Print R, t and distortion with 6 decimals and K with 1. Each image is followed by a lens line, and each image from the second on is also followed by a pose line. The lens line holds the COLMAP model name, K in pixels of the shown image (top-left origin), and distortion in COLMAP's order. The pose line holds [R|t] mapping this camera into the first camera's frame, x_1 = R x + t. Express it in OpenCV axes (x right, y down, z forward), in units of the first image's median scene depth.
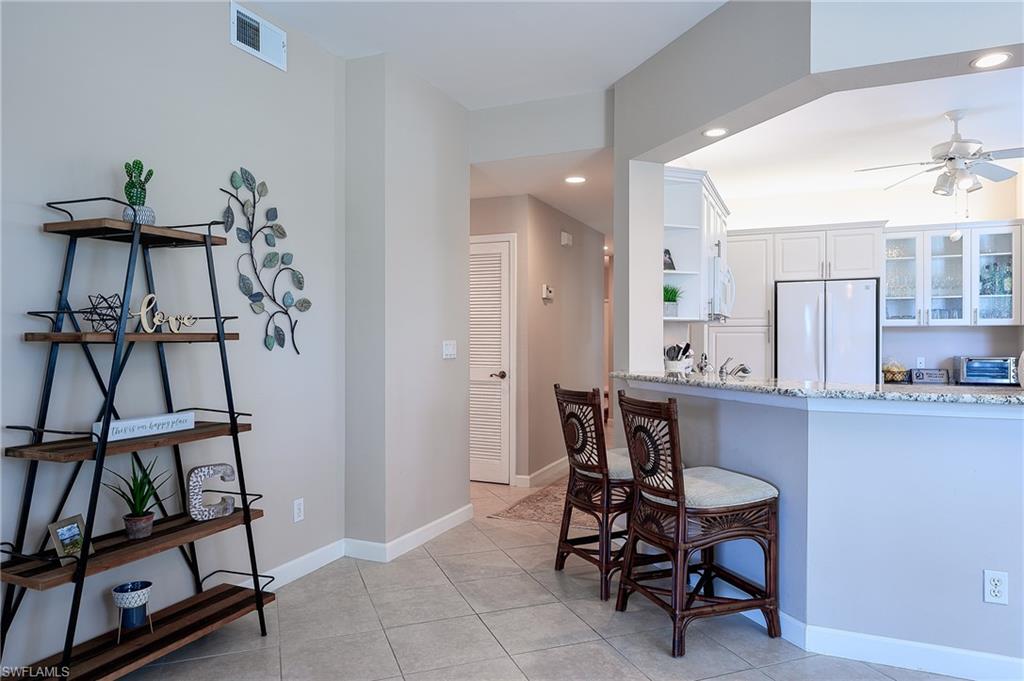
lens RADIAL K [[679.7, 0, 516.0], [0, 679.7, 347.0], [0, 0, 1]] dist [0.000189, 0.002072]
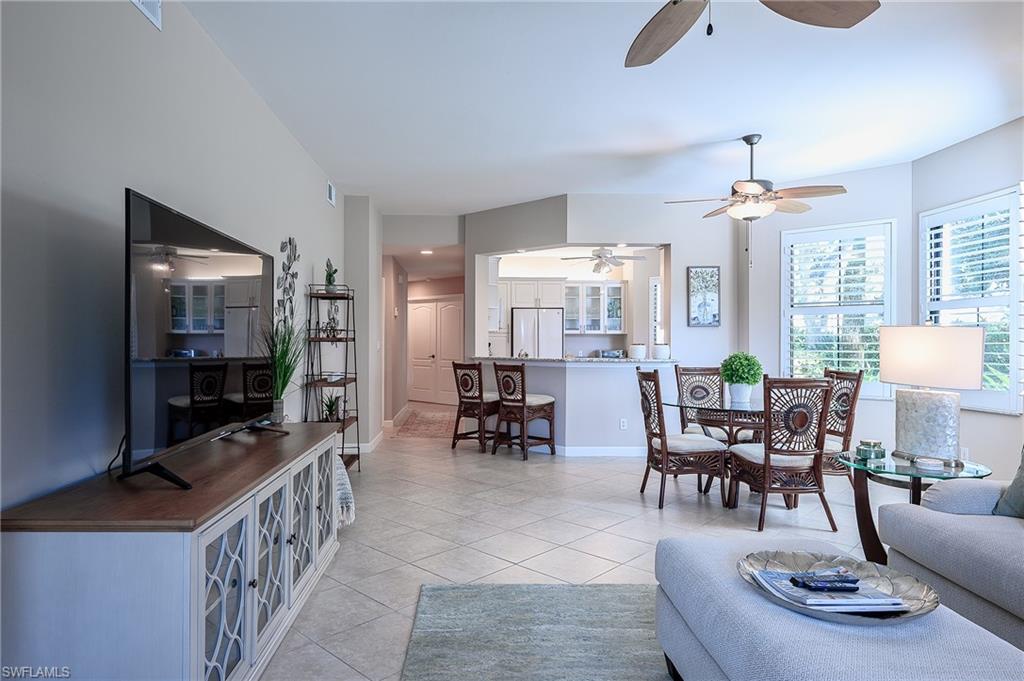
lens RADIAL K [[608.8, 0, 512.0], [0, 608.8, 340.5], [0, 0, 1]] dist [-0.000480, -0.000342]
pose [[0.893683, 0.003164, 0.448689, -0.340880], [0.001311, 0.999952, -0.009661, 0.003563], [-0.448698, 0.009222, 0.893636, -0.428667]]
